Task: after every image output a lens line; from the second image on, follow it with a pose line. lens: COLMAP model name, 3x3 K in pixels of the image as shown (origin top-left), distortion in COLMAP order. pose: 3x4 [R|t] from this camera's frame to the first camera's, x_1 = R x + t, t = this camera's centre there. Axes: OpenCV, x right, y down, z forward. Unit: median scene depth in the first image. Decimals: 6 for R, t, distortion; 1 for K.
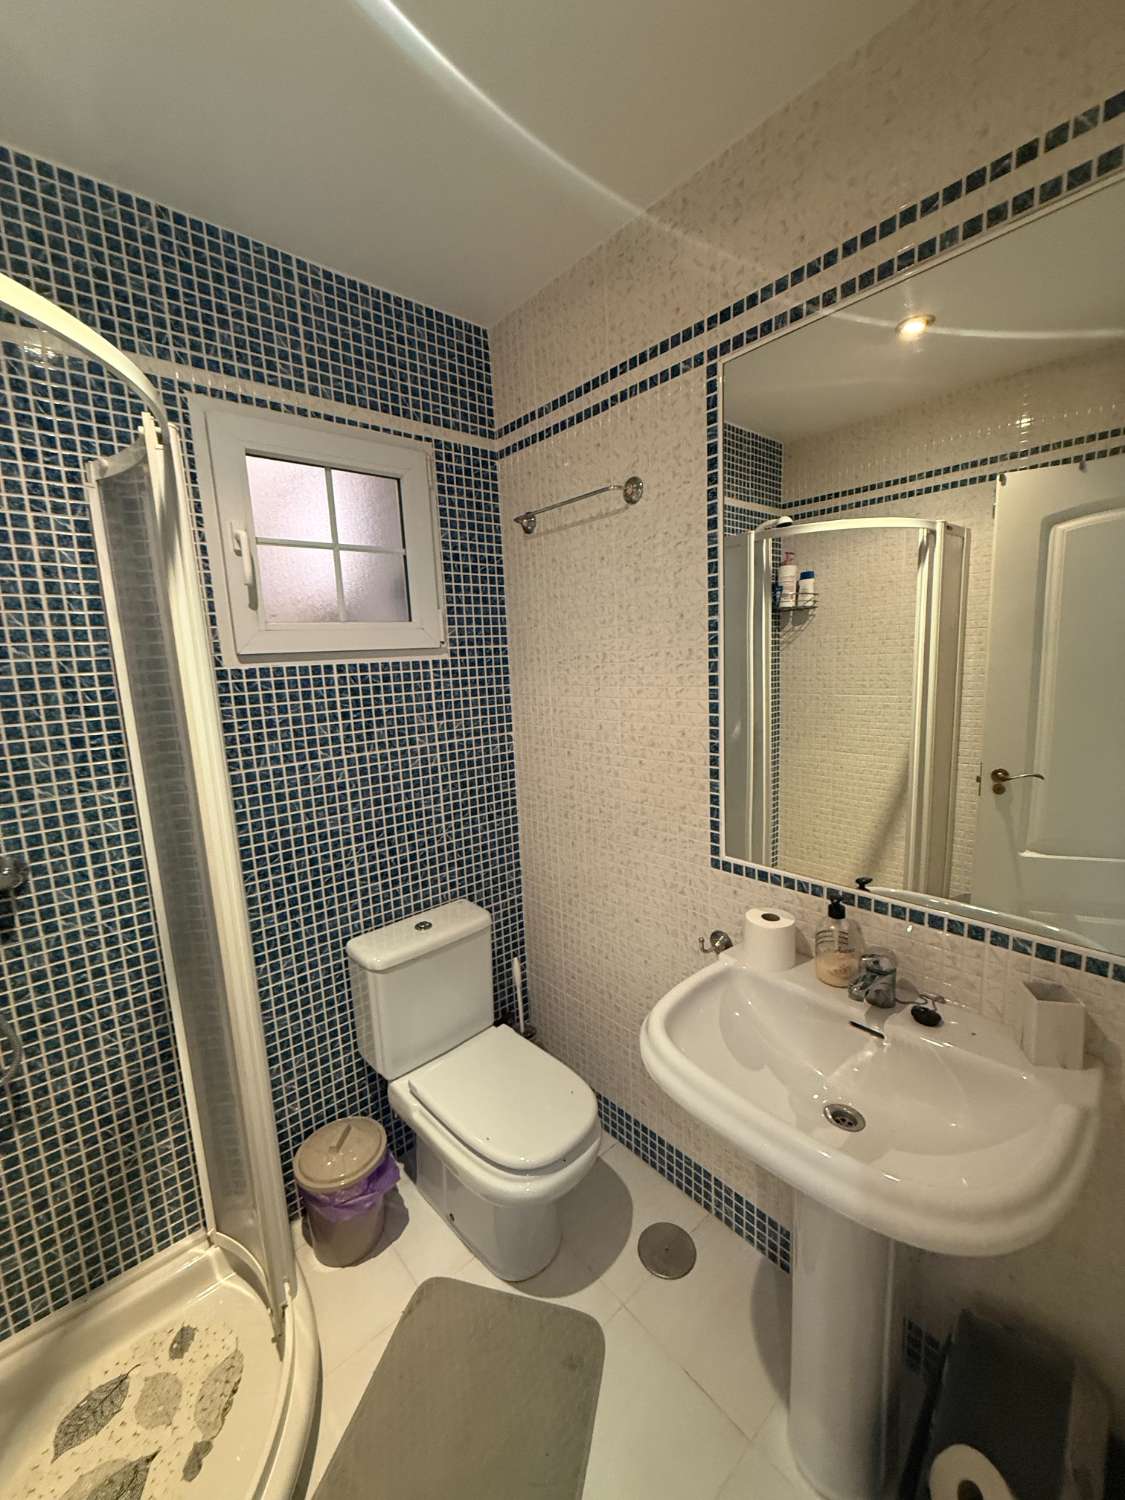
lens RADIAL K [[596.1, 0, 563.4], [0, 596.1, 742.9], [0, 0, 1]] dist [0.000676, -0.000622]
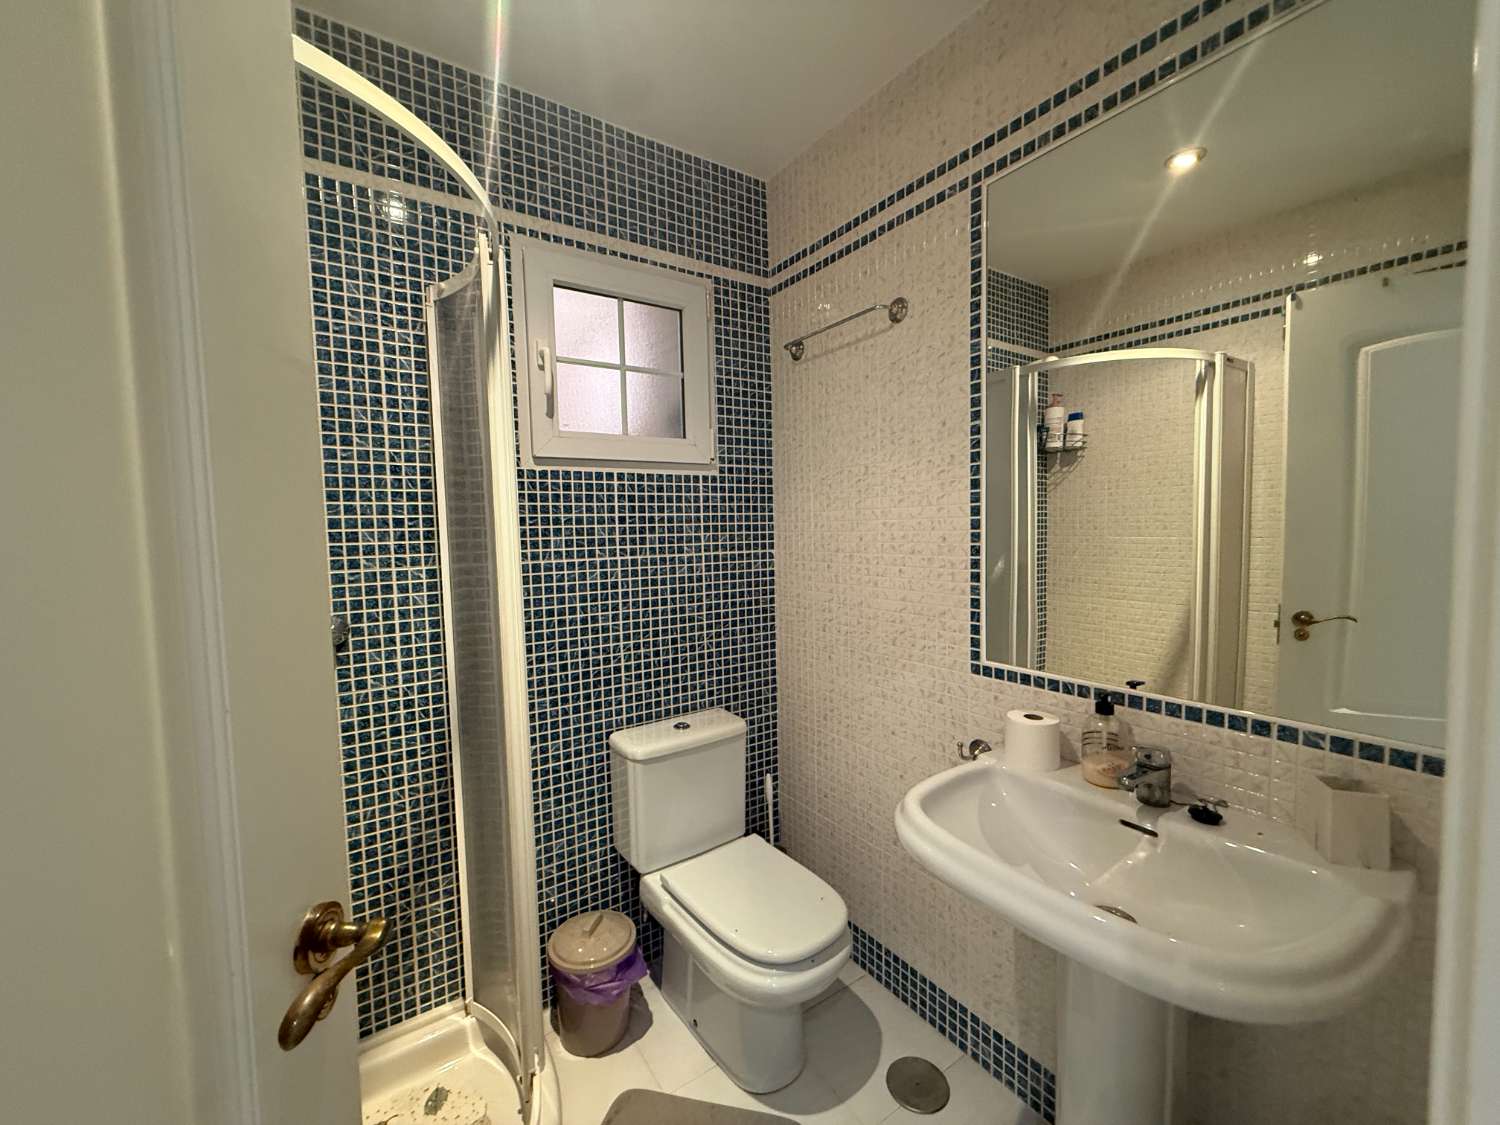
lens RADIAL K [[596.1, 0, 746.0], [0, 596.1, 562.9], [0, 0, 1]] dist [0.000676, -0.000622]
pose [[0.991776, 0.031651, -0.124007, -0.005975], [-0.042227, 0.995604, -0.083605, 0.126853], [0.120816, 0.088154, 0.988753, -0.041060]]
